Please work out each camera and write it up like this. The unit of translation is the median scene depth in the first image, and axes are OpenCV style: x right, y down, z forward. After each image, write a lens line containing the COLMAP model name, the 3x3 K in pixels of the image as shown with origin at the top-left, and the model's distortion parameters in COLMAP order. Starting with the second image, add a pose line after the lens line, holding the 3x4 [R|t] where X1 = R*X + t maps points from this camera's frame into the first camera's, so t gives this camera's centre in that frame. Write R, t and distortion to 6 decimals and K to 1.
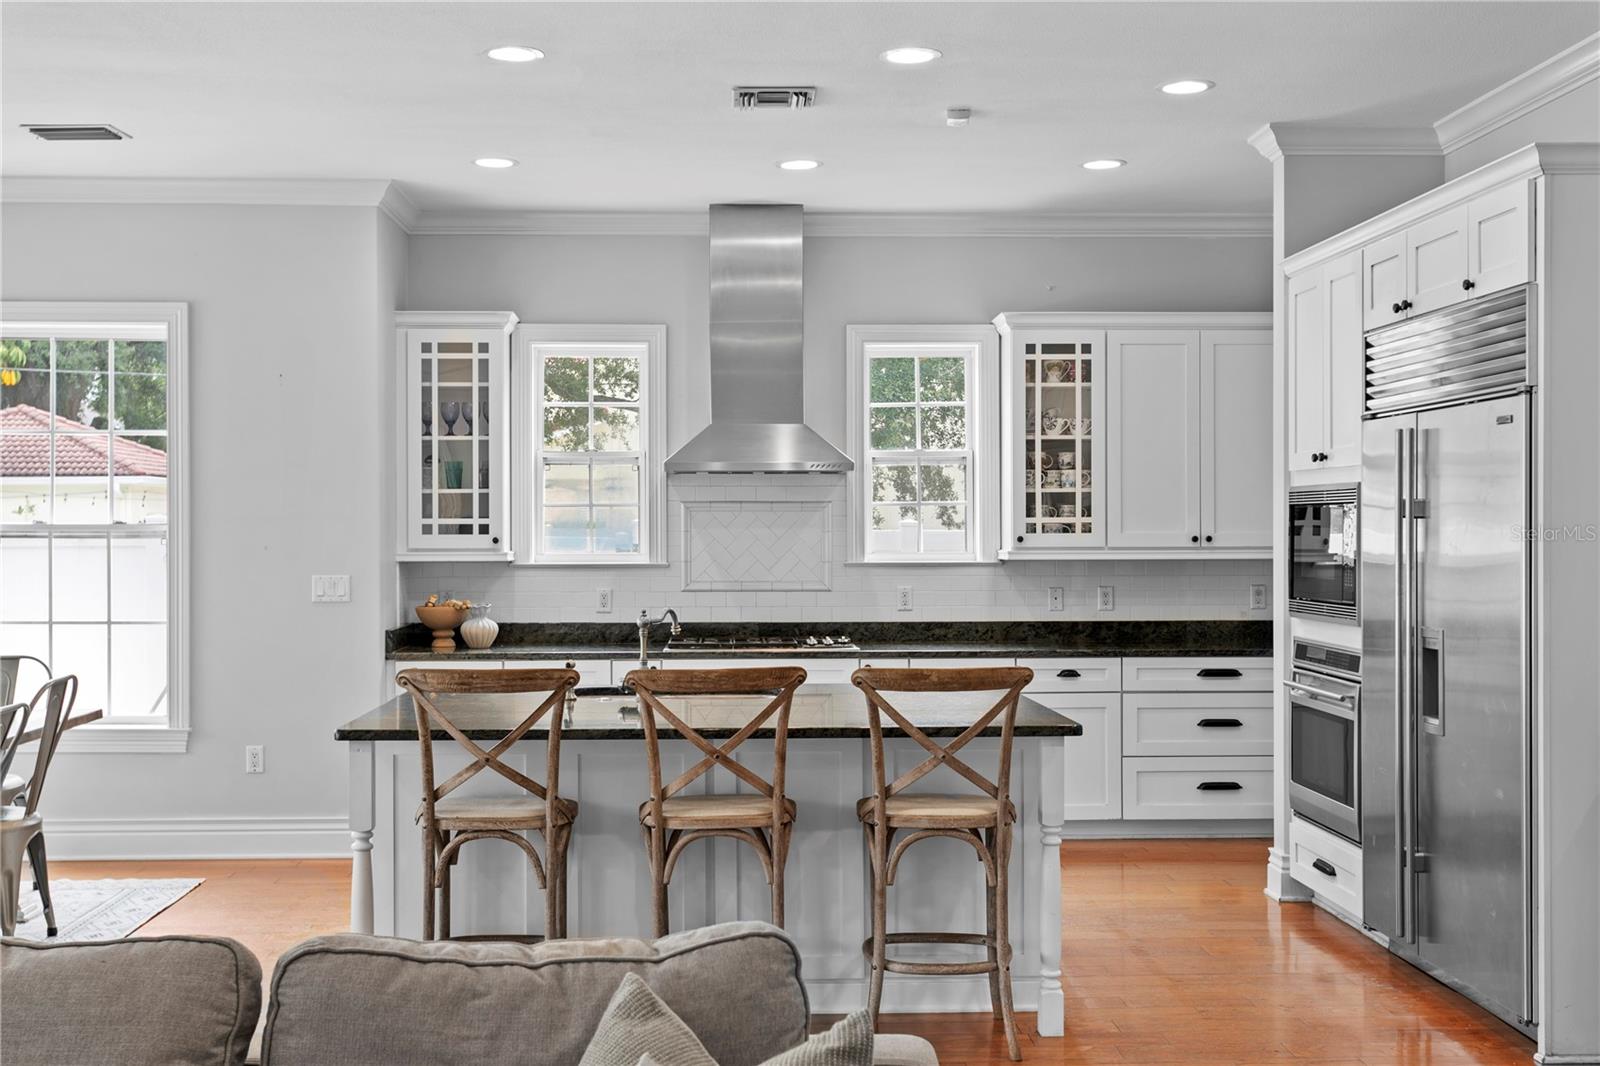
lens RADIAL K [[1714.4, 0, 790.0], [0, 1714.4, 531.4], [0, 0, 1]] dist [-0.008110, 0.000000]
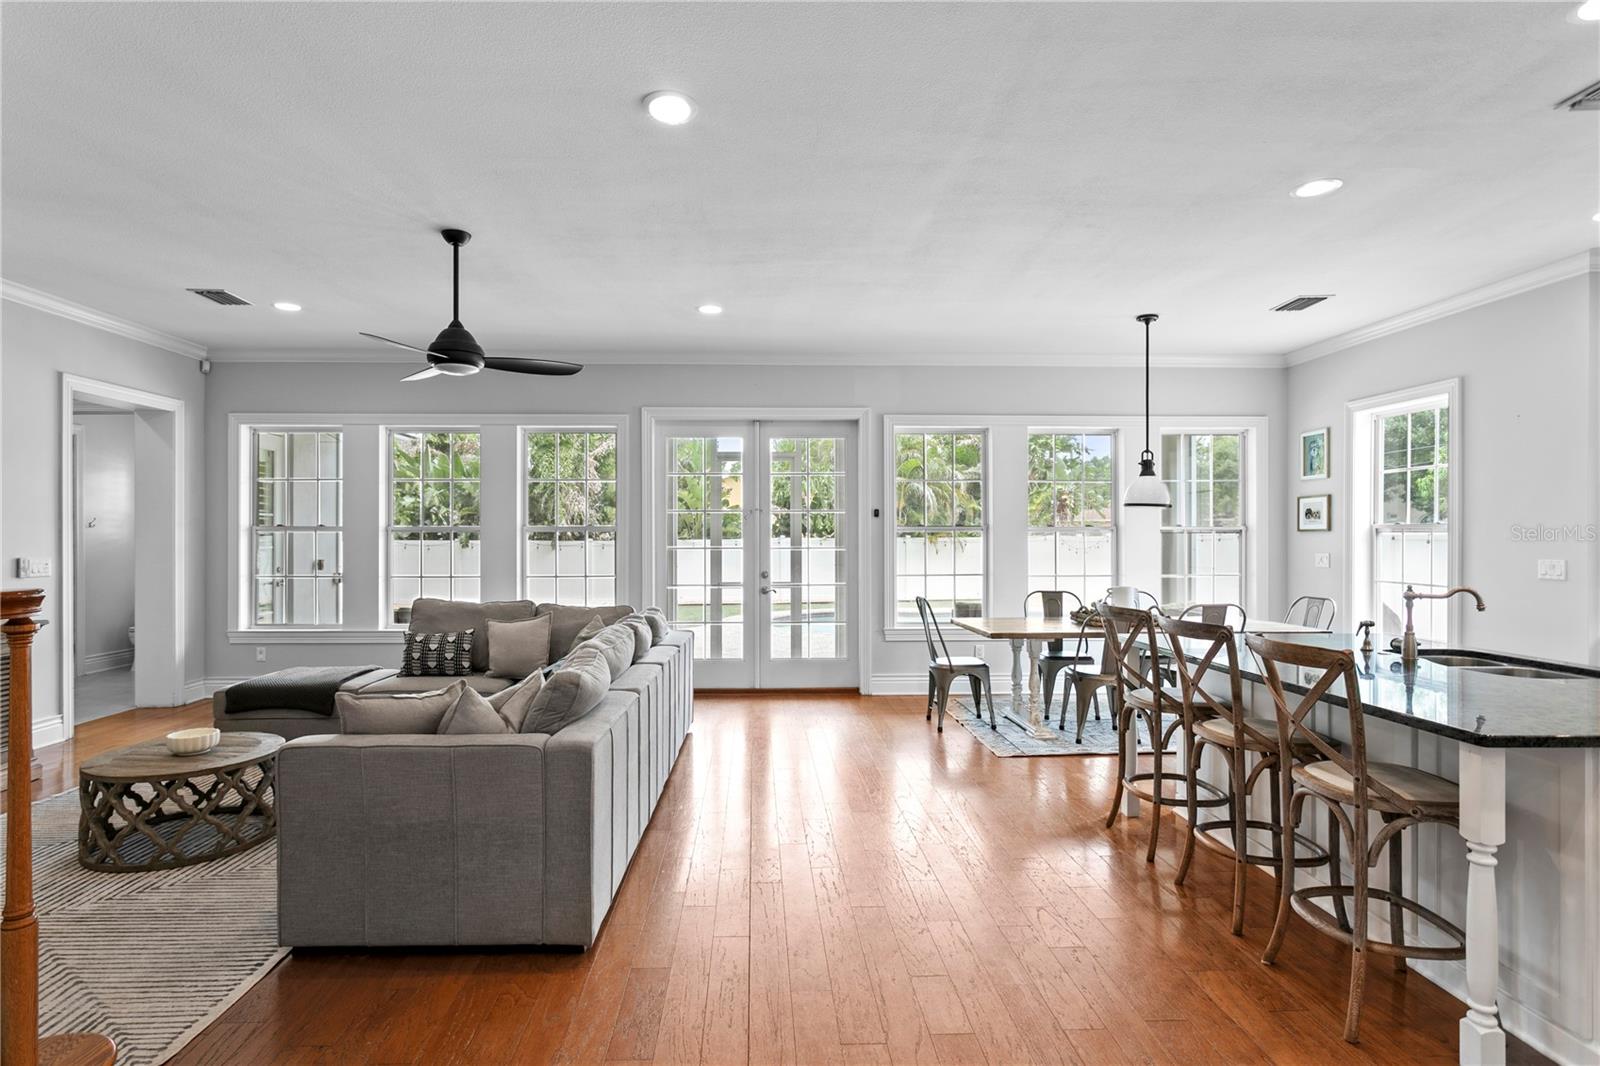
lens RADIAL K [[806.3, 0, 792.0], [0, 806.3, 536.2], [0, 0, 1]] dist [-0.048286, 0.024808]
pose [[-0.023951, 0.003081, -0.999708, 0.341018], [-0.001394, 0.999994, 0.003116, 0.005559], [0.999712, 0.001468, -0.023946, 0.396633]]
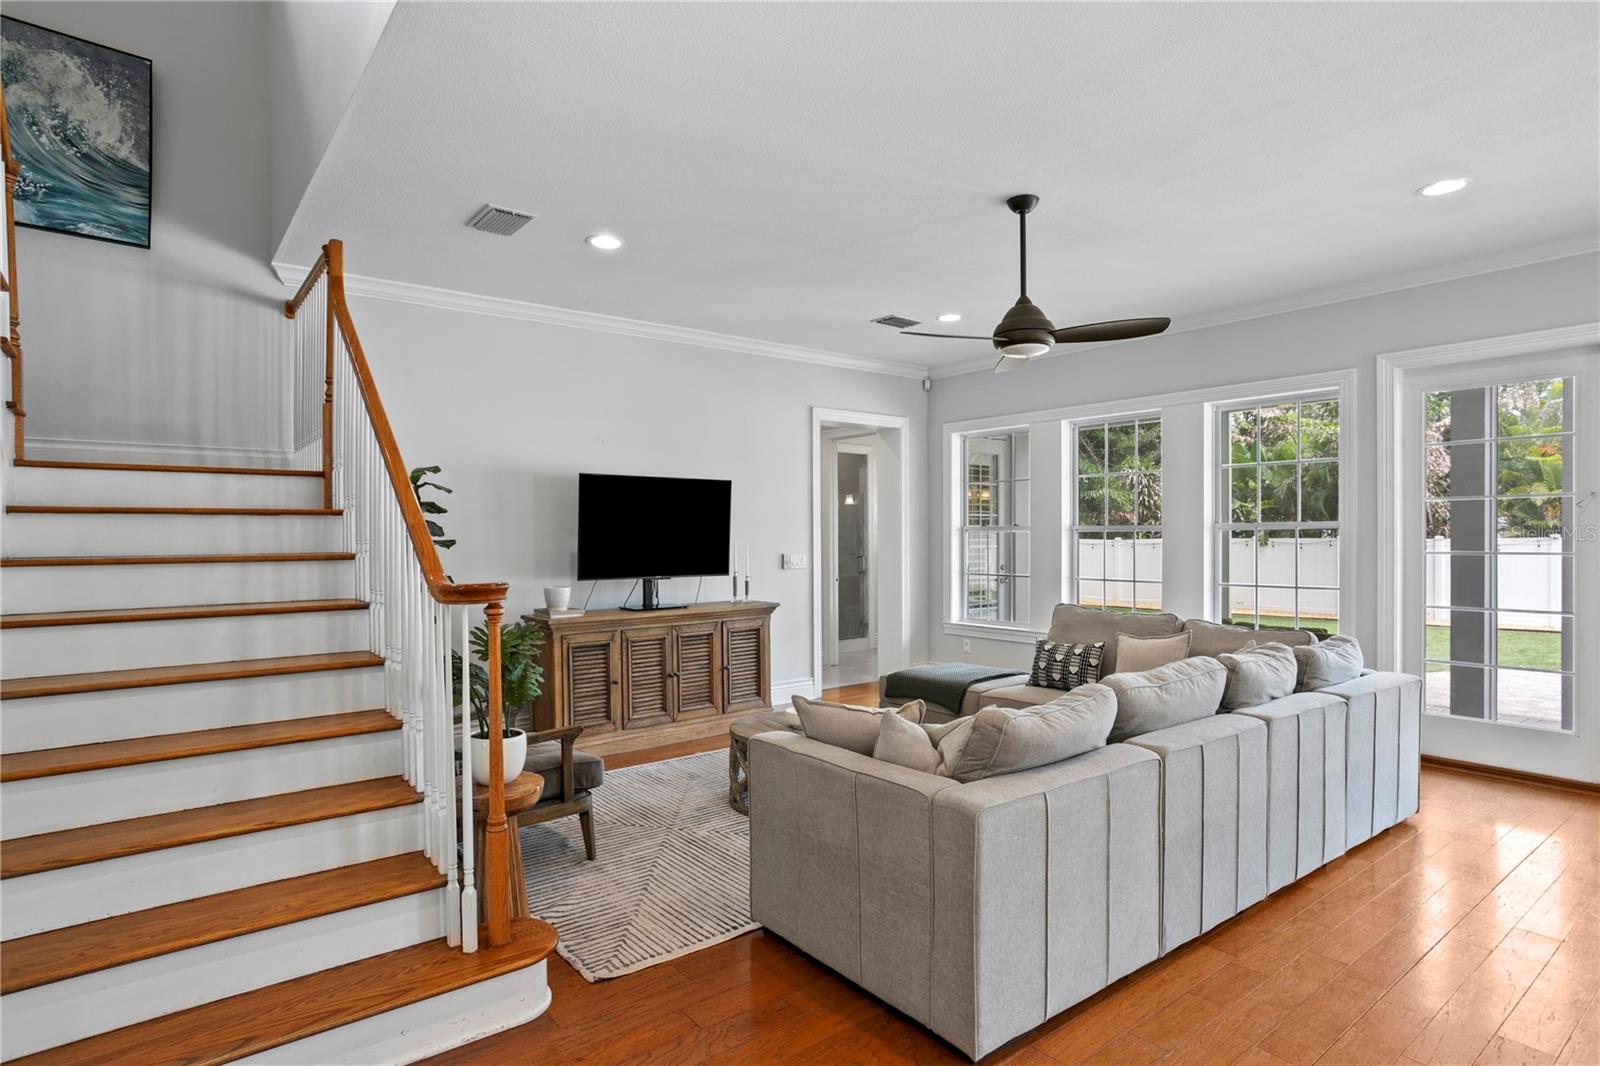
lens RADIAL K [[846.0, 0, 775.7], [0, 846.0, 541.4], [0, 0, 1]] dist [-0.043153, 0.025328]
pose [[-0.835772, 0.011286, -0.548960, 0.221326], [0.006221, 0.999919, 0.011085, 0.003167], [0.549041, 0.005849, -0.835775, 0.492779]]
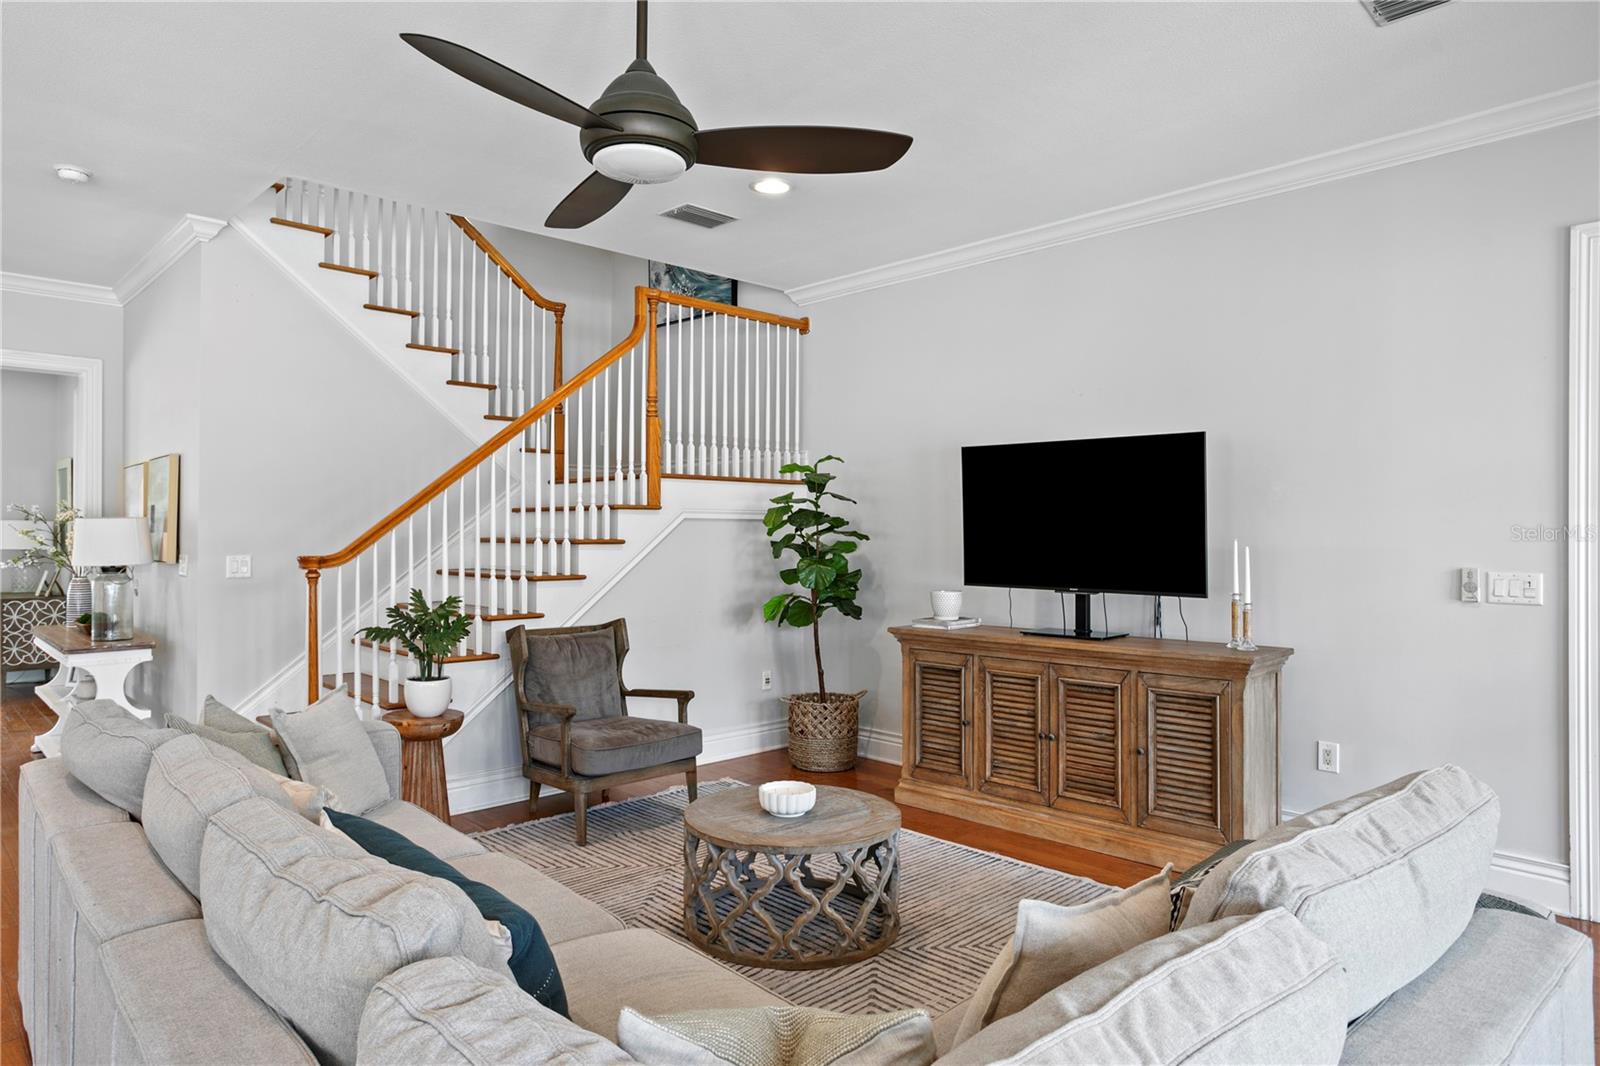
lens RADIAL K [[969.8, 0, 769.8], [0, 969.8, 530.6], [0, 0, 1]] dist [-0.029272, 0.018517]
pose [[-0.631936, 0.002798, 0.775016, -0.399374], [-0.000355, 0.999992, -0.003900, 0.009396], [-0.775021, -0.002739, -0.631930, 0.320484]]
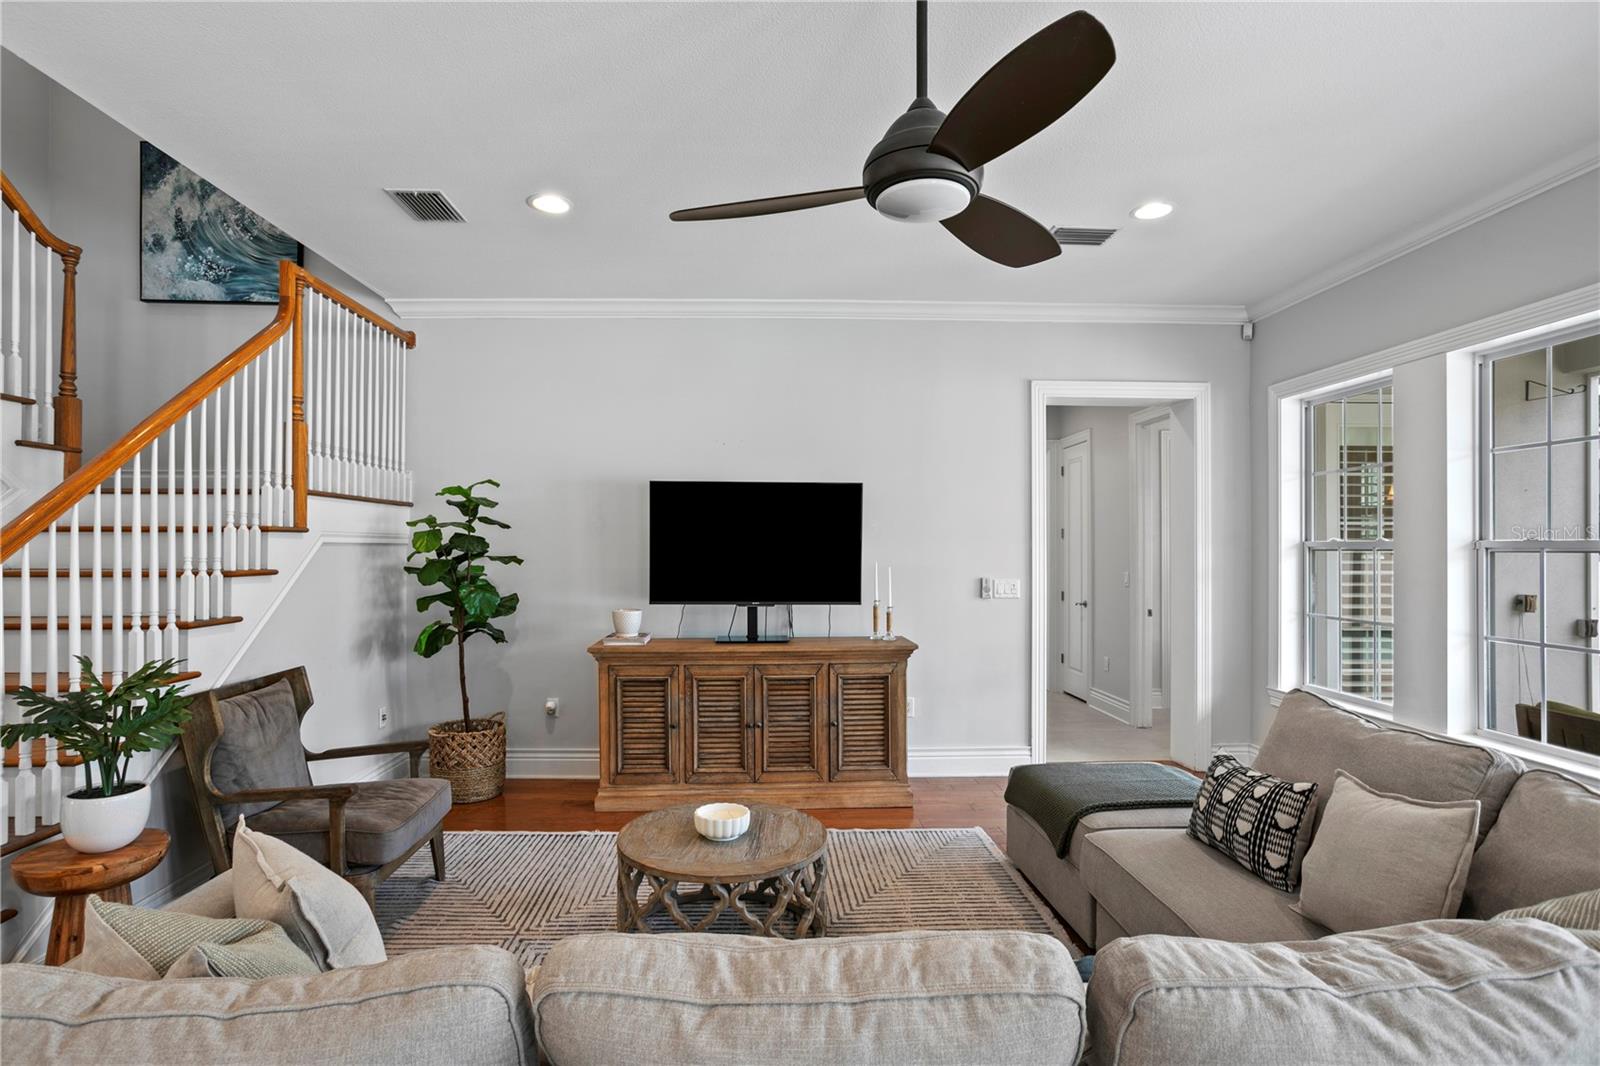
lens RADIAL K [[806.3, 0, 777.5], [0, 806.3, 539.4], [0, 0, 1]] dist [-0.048286, 0.024808]
pose [[-0.999041, 0.002433, 0.043726, -0.125825], [0.001999, 0.999949, -0.009949, 0.001737], [-0.043748, -0.009852, -0.998994, 0.403132]]
